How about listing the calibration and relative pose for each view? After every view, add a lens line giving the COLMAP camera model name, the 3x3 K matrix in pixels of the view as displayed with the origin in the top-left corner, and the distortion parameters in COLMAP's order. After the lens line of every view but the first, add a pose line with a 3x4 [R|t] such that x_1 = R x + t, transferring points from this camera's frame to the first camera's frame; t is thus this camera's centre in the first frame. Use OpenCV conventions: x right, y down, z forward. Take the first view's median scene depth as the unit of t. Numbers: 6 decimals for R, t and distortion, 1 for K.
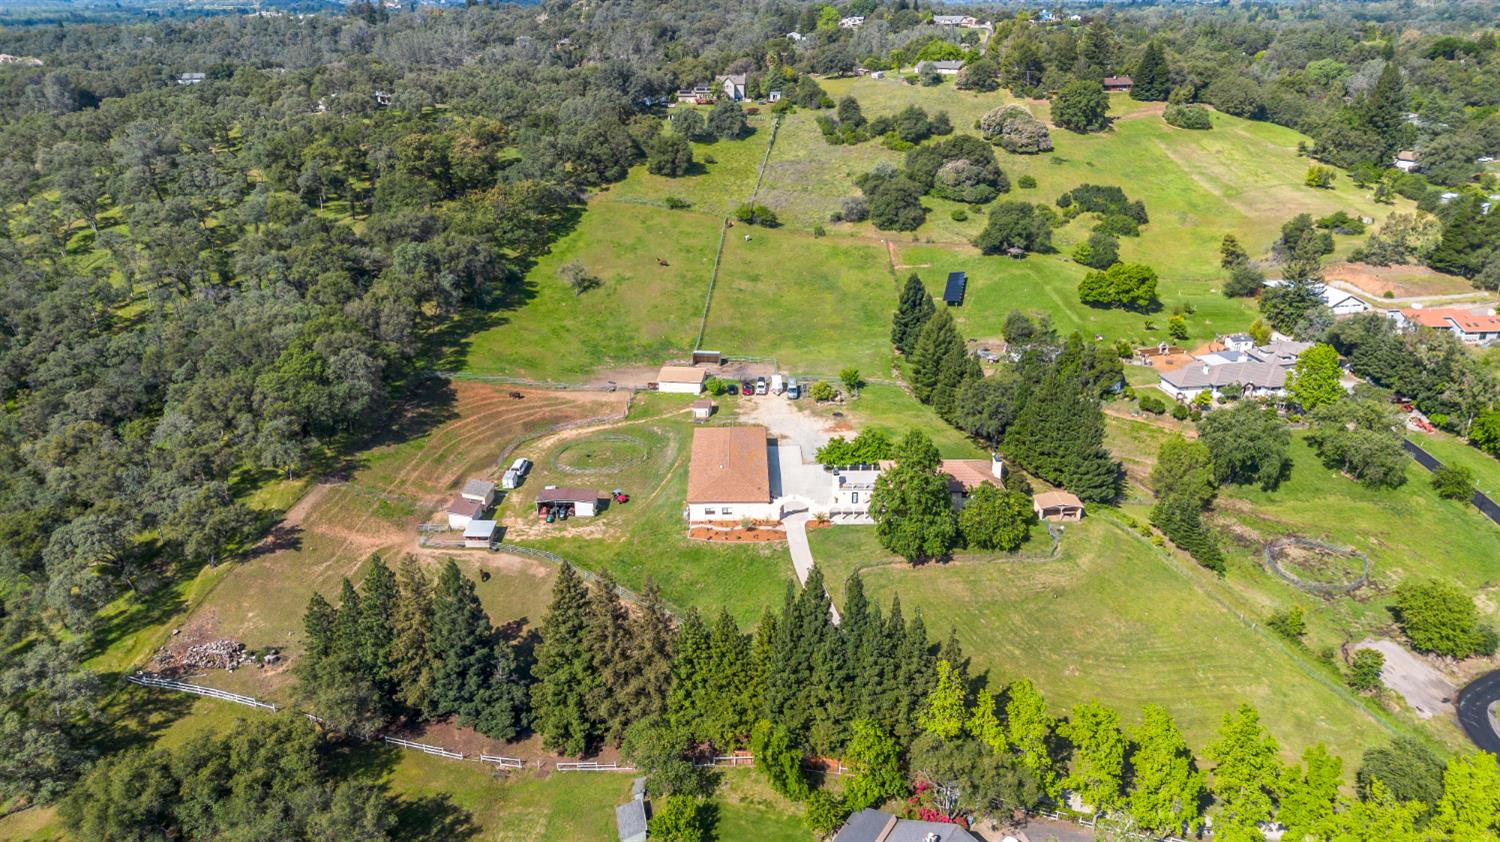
lens RADIAL K [[1042.2, 0, 749.5], [0, 1042.2, 429.5], [0, 0, 1]] dist [0.073996, -0.077933]
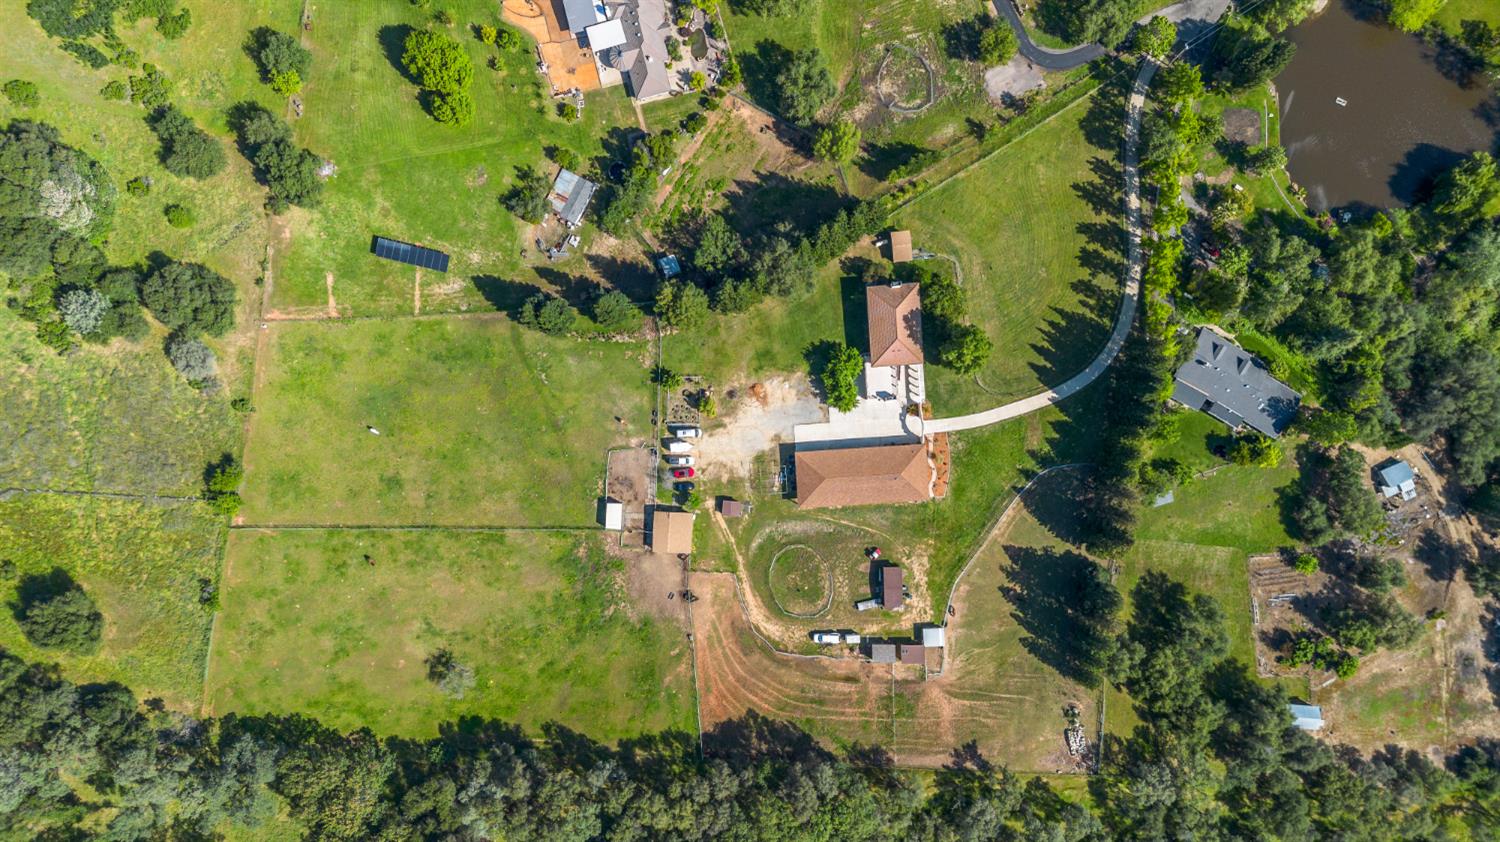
lens RADIAL K [[1042.2, 0, 749.5], [0, 1042.2, 429.5], [0, 0, 1]] dist [0.073996, -0.077933]
pose [[-0.047407, -0.998357, -0.032170, 0.075663], [0.392144, -0.048222, 0.918639, -1.018953], [-0.918682, 0.030935, 0.393786, 0.474308]]
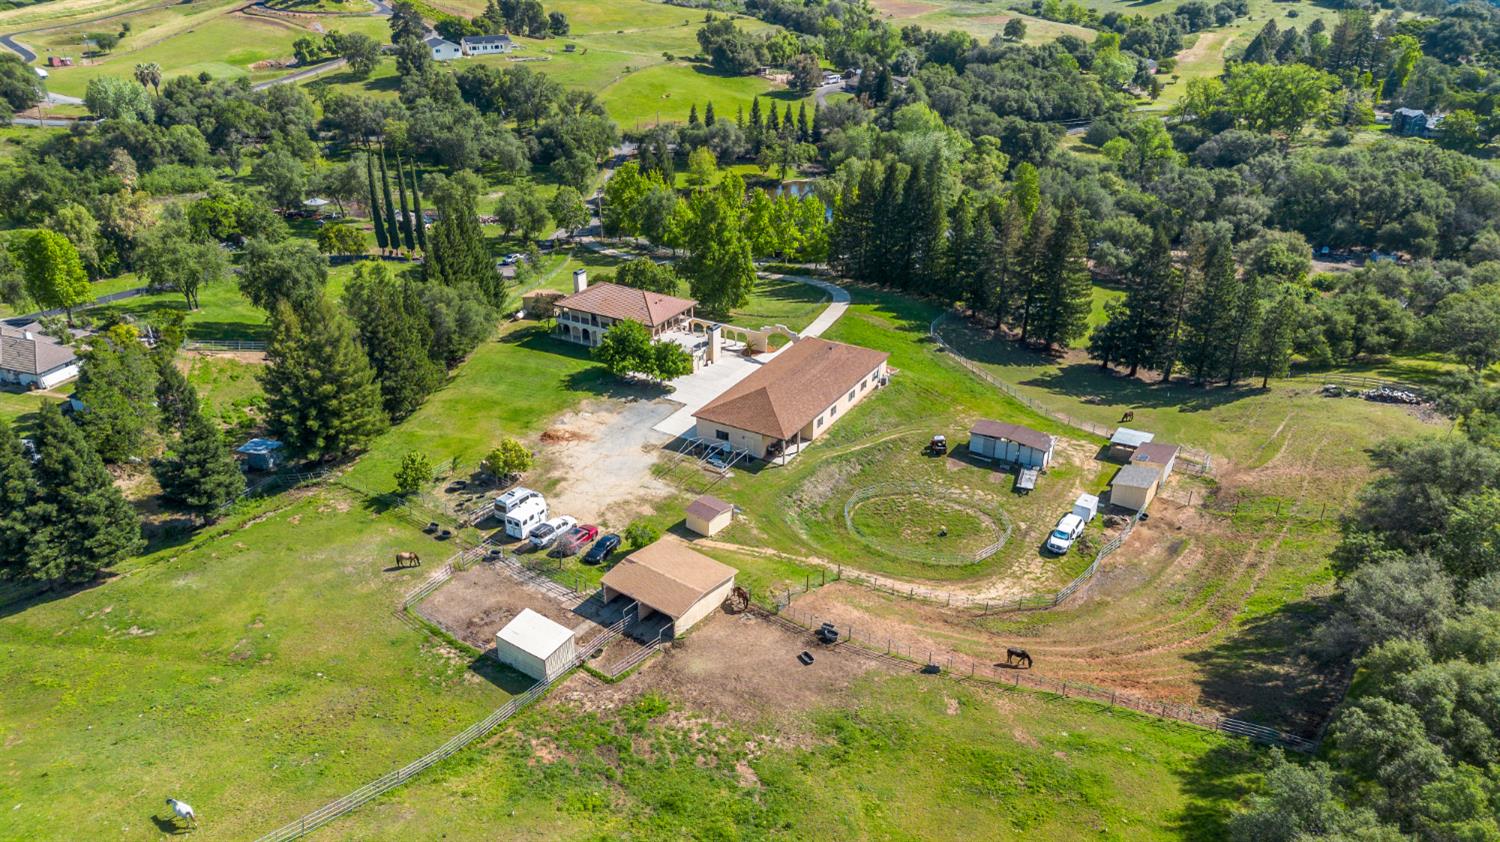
lens RADIAL K [[1042.2, 0, 749.5], [0, 1042.2, 429.5], [0, 0, 1]] dist [0.073996, -0.077933]
pose [[-0.856272, -0.215665, 0.469348, -0.285728], [0.217451, 0.673707, 0.706282, -0.394792], [-0.468523, 0.706829, -0.529980, 1.155904]]
